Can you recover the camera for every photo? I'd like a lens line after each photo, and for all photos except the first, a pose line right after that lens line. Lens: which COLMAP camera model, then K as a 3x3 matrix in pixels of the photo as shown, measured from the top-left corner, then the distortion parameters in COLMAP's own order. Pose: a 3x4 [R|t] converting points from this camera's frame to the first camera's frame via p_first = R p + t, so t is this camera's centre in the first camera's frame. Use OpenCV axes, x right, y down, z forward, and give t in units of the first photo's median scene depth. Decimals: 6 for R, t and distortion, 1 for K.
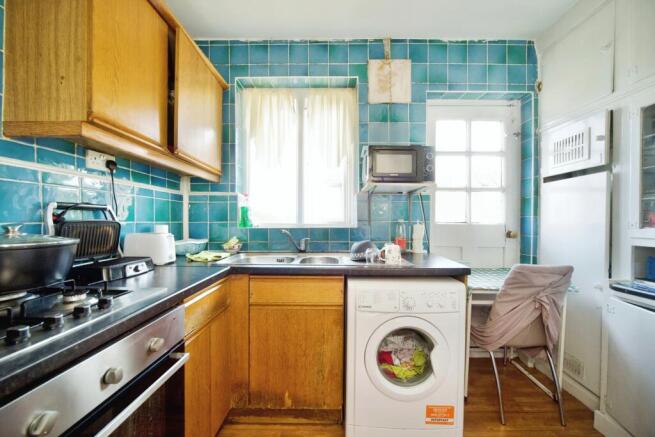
lens RADIAL K [[249.9, 0, 327.5], [0, 249.9, 218.5], [0, 0, 1]] dist [-0.000066, 0.000015]
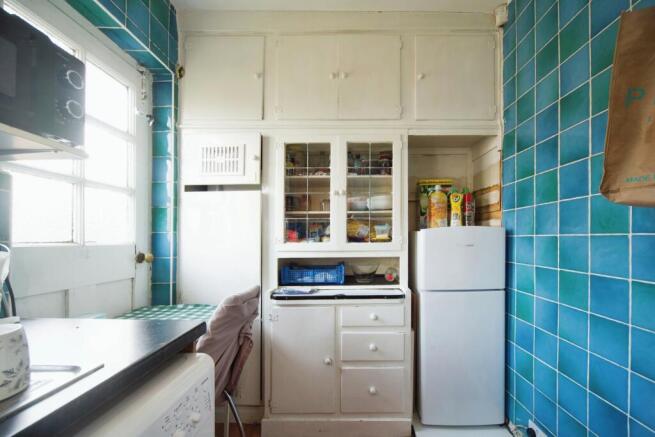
lens RADIAL K [[269.3, 0, 343.9], [0, 269.3, 233.1], [0, 0, 1]] dist [-0.009168, 0.000150]
pose [[-0.034900, 0.007587, 0.999362, -0.030999], [0.001113, 0.999971, -0.007552, 0.001409], [-0.999390, 0.000848, -0.034908, 0.497760]]
